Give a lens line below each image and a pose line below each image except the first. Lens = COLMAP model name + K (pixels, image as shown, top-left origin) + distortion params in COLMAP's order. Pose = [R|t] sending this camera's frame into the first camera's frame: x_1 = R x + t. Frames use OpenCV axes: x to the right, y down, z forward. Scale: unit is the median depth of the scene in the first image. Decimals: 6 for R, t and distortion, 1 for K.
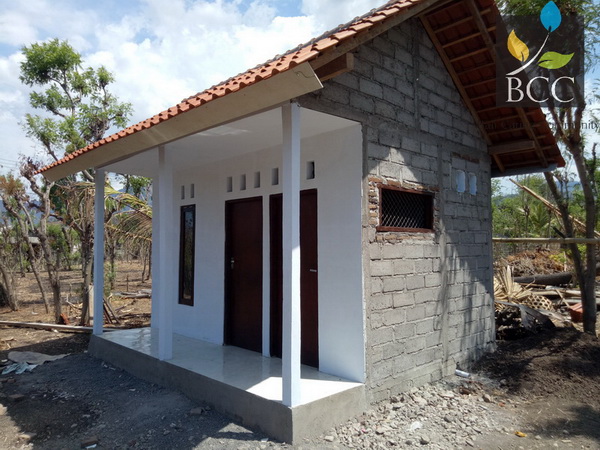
lens RADIAL K [[445.9, 0, 296.8], [0, 445.9, 226.7], [0, 0, 1]] dist [0.013747, -0.010518]
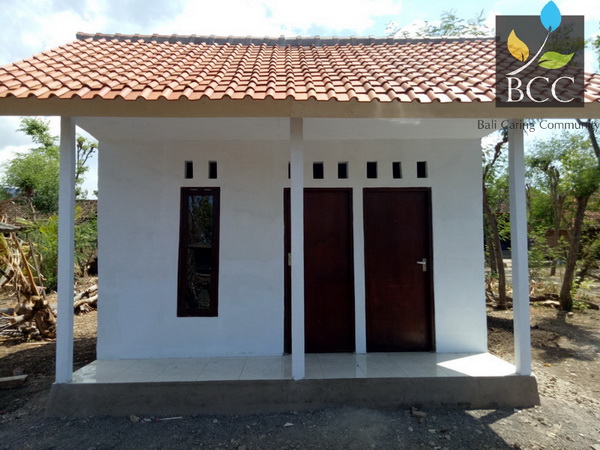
lens RADIAL K [[445.9, 0, 304.3], [0, 445.9, 223.9], [0, 0, 1]] dist [0.013747, -0.010518]
pose [[0.673437, 0.036309, 0.738352, -0.894022], [-0.032058, 0.999288, -0.019901, 0.032124], [-0.738549, -0.010268, 0.674122, 0.445393]]
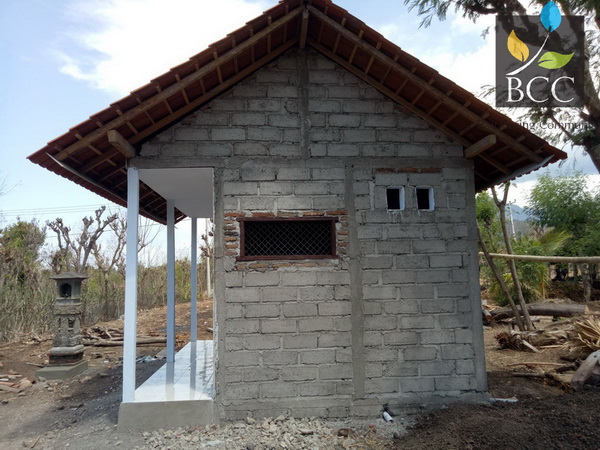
lens RADIAL K [[445.9, 0, 300.0], [0, 445.9, 225.4], [0, 0, 1]] dist [0.013747, -0.010518]
pose [[0.772790, -0.079532, -0.629659, 0.928589], [0.045330, 0.996500, -0.070232, 0.006729], [0.633041, 0.025732, 0.773690, 0.231334]]
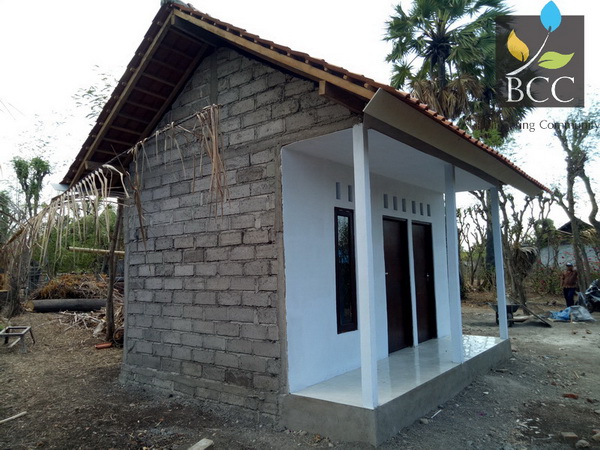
lens RADIAL K [[445.9, 0, 297.7], [0, 445.9, 226.3], [0, 0, 1]] dist [0.013747, -0.010518]
pose [[-0.119676, 0.094079, 0.988346, -1.341973], [-0.031389, 0.994644, -0.098479, 0.087500], [-0.992317, -0.042809, -0.116082, 1.521074]]
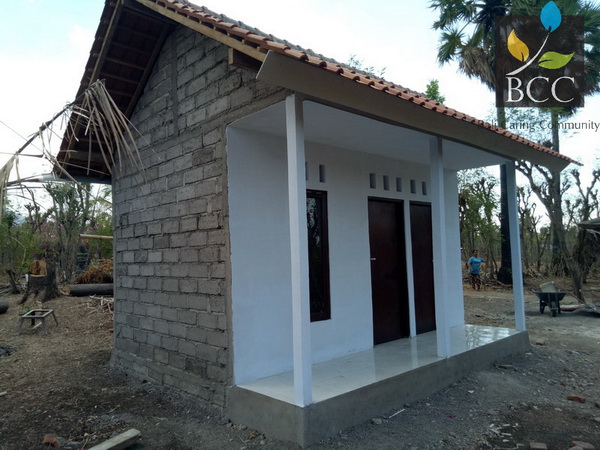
lens RADIAL K [[445.9, 0, 298.6], [0, 445.9, 227.2], [0, 0, 1]] dist [0.013747, -0.010518]
pose [[0.033546, 0.058265, 0.997737, -1.291614], [-0.025002, 0.998036, -0.057442, 0.077802], [-0.999124, -0.023018, 0.034937, 1.287323]]
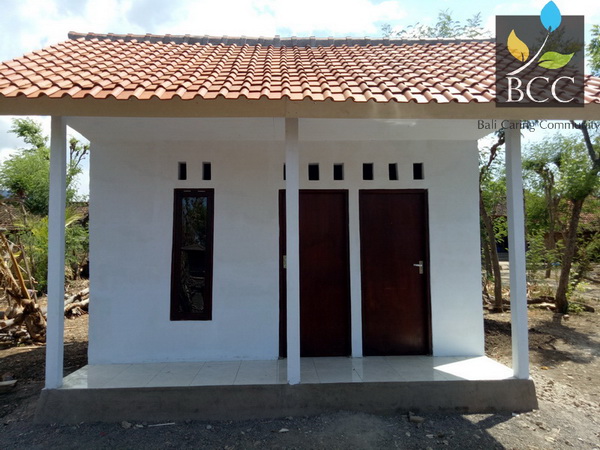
lens RADIAL K [[445.9, 0, 303.6], [0, 445.9, 226.4], [0, 0, 1]] dist [0.013747, -0.010518]
pose [[0.665877, 0.036262, 0.745180, -0.885132], [-0.031917, 0.999288, -0.020108, 0.032758], [-0.745379, -0.010394, 0.666560, 0.455067]]
